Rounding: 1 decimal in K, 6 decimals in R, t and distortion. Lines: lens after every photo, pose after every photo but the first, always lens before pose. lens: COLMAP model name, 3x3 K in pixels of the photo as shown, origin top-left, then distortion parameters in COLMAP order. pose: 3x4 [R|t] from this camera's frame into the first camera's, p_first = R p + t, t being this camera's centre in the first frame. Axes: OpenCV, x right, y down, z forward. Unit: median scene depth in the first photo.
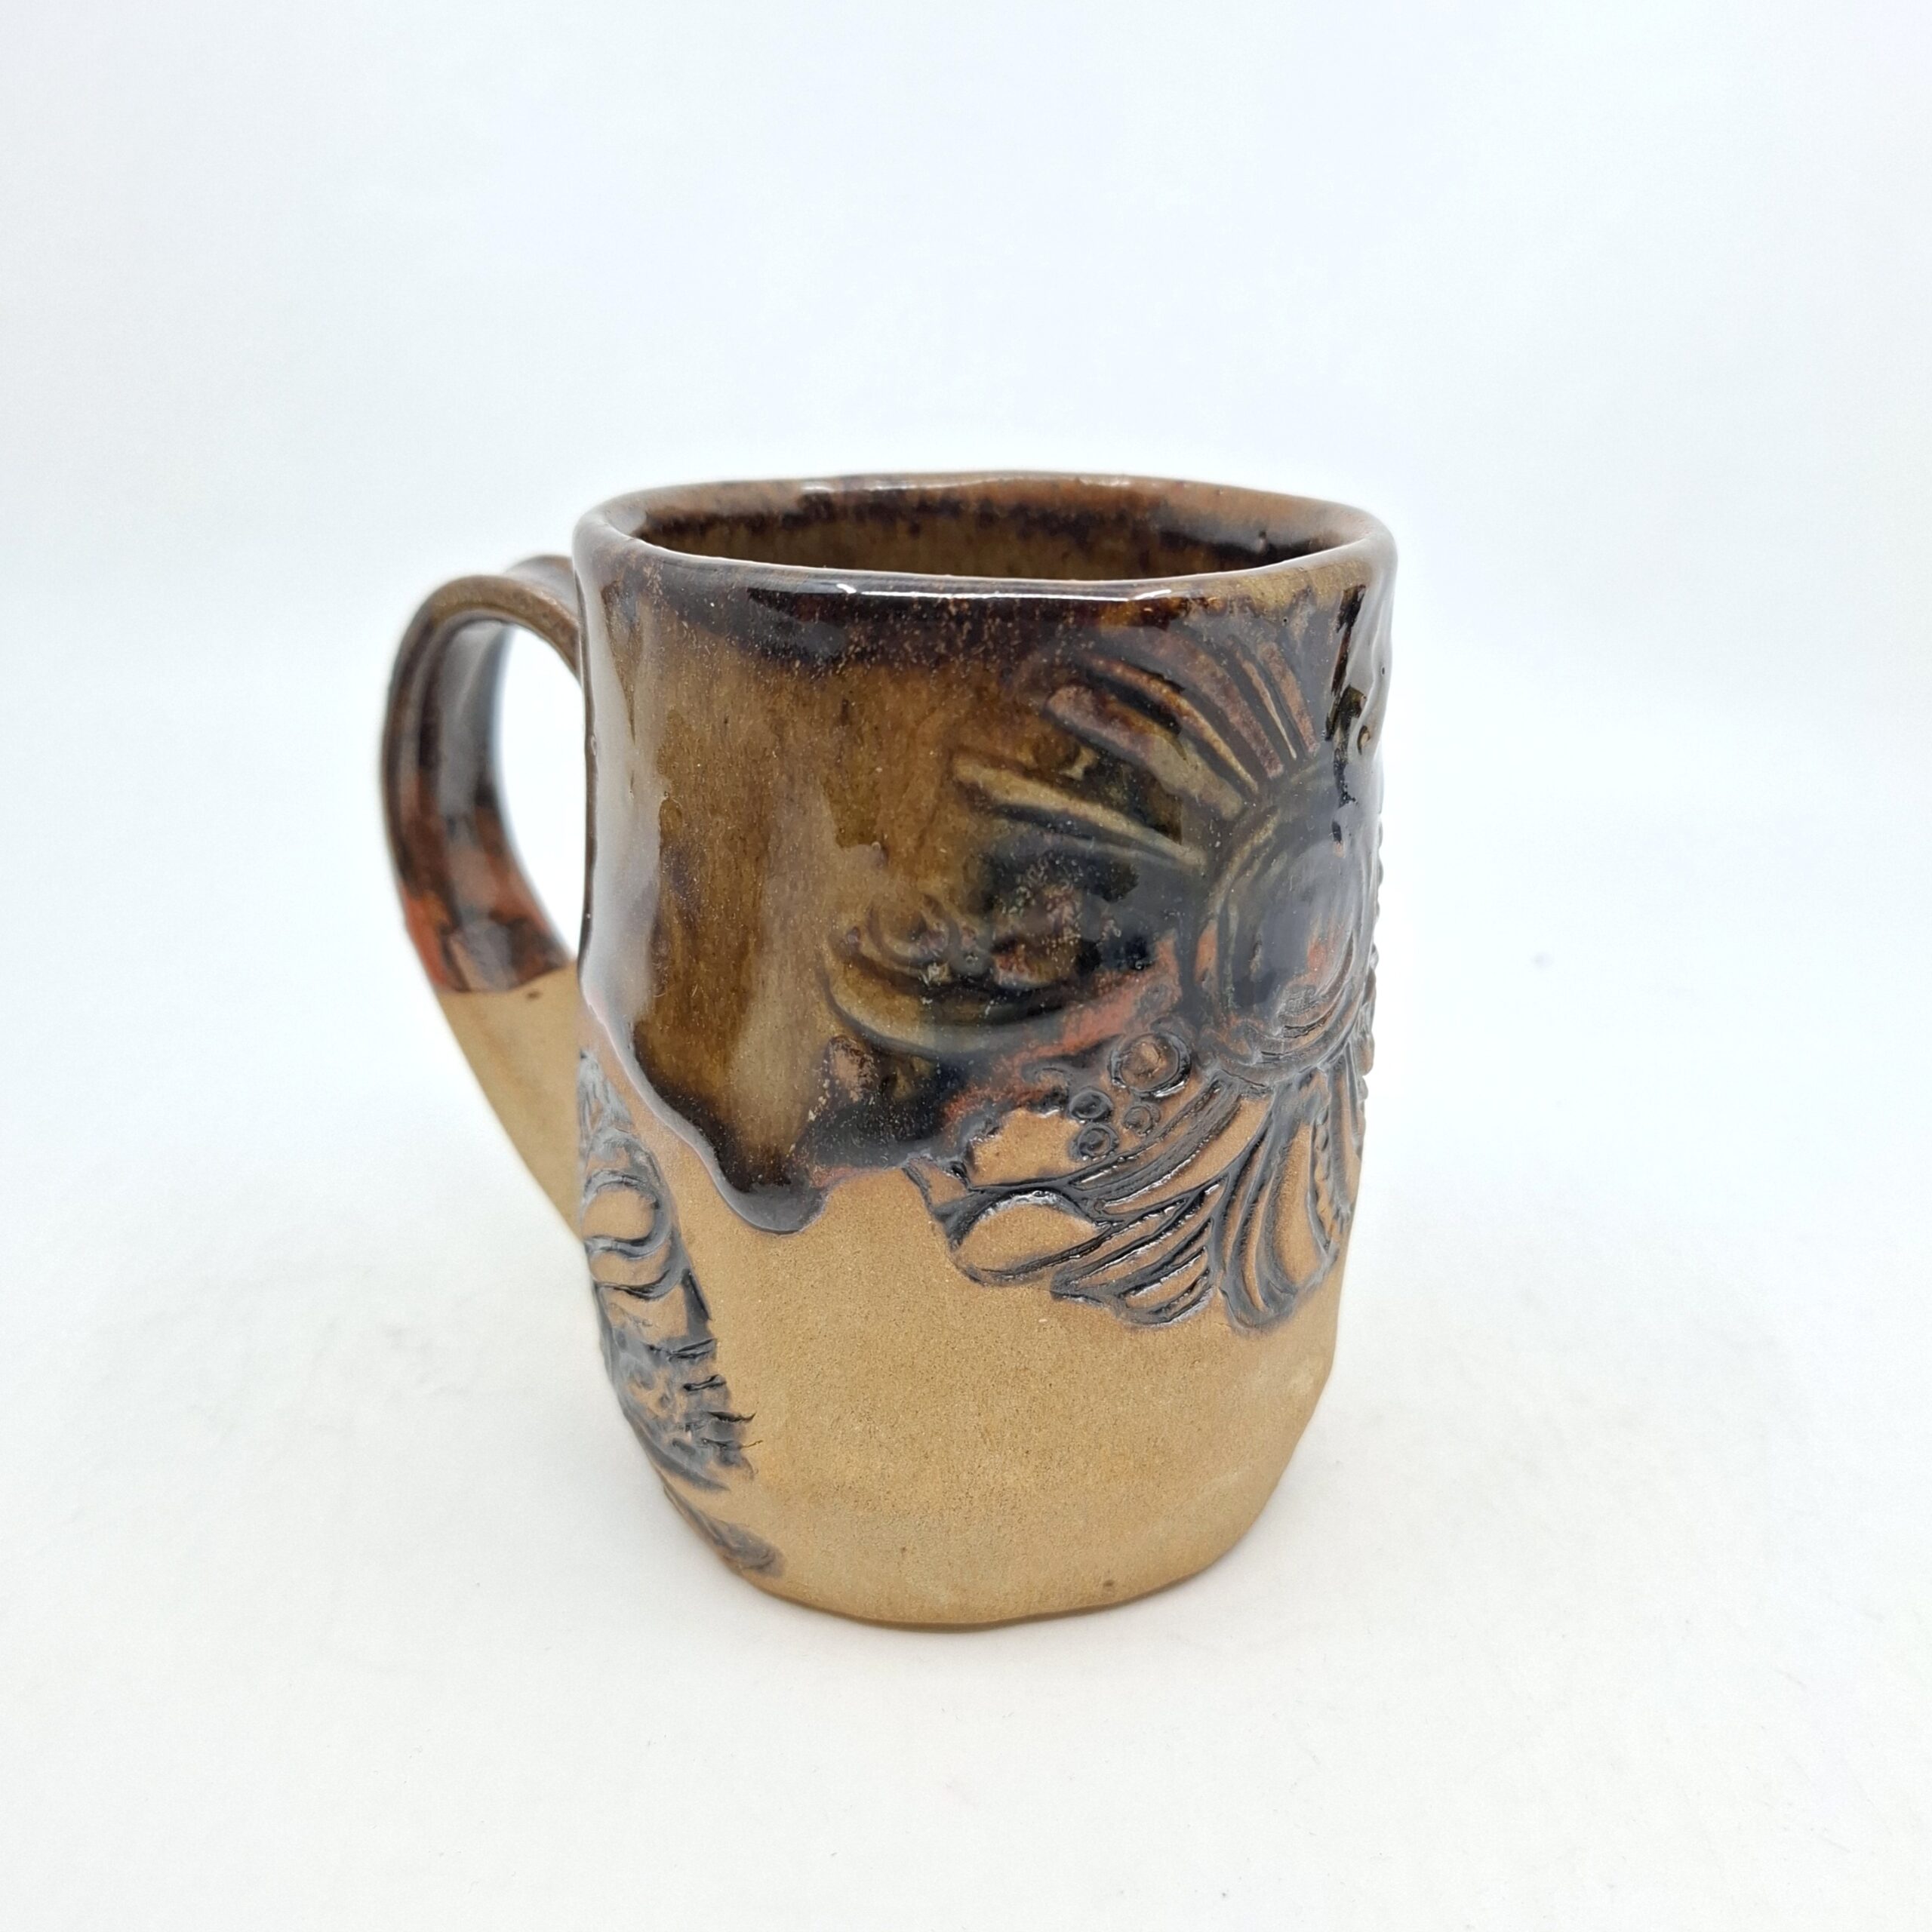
lens RADIAL K [[2046.0, 0, 974.2], [0, 2046.0, 937.9], [0, 0, 1]] dist [0.218060, -0.571924]
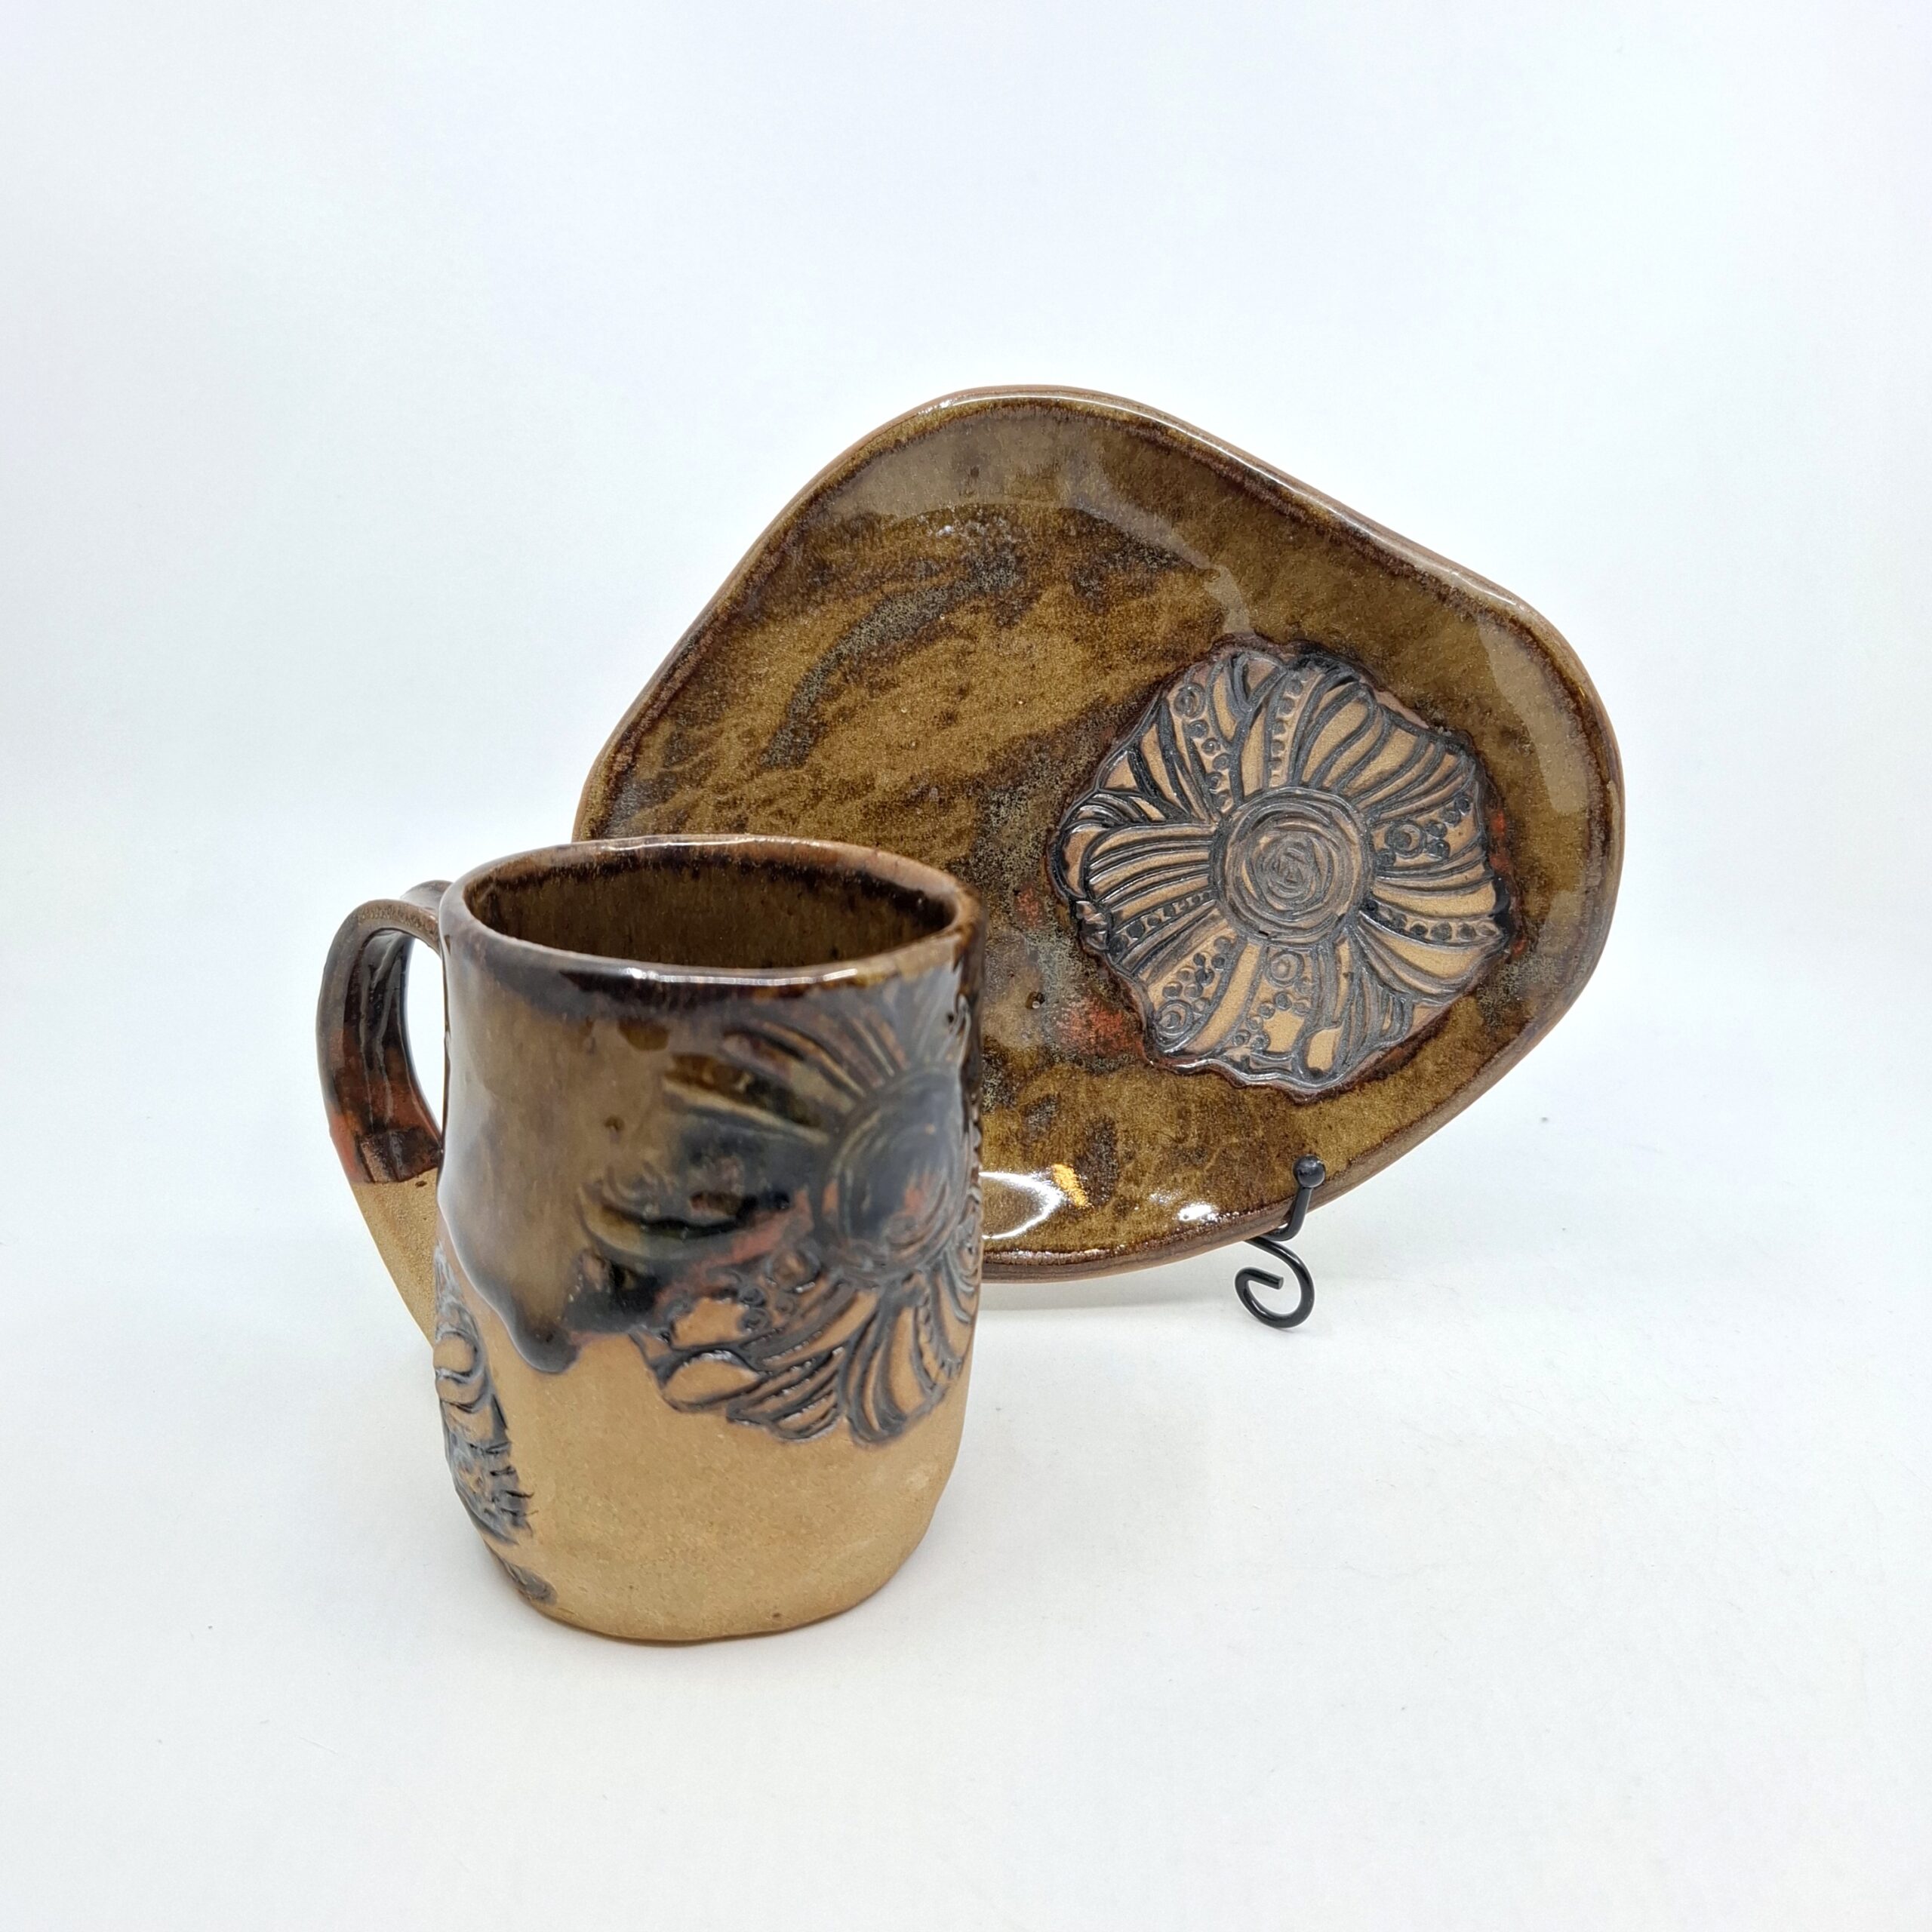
lens RADIAL K [[2046.0, 0, 974.2], [0, 2046.0, 937.9], [0, 0, 1]] dist [0.218060, -0.571924]
pose [[0.999499, 0.031323, -0.004486, 0.217990], [-0.031463, 0.998869, -0.035644, -0.134992], [0.003365, 0.035767, 0.999354, -0.549534]]
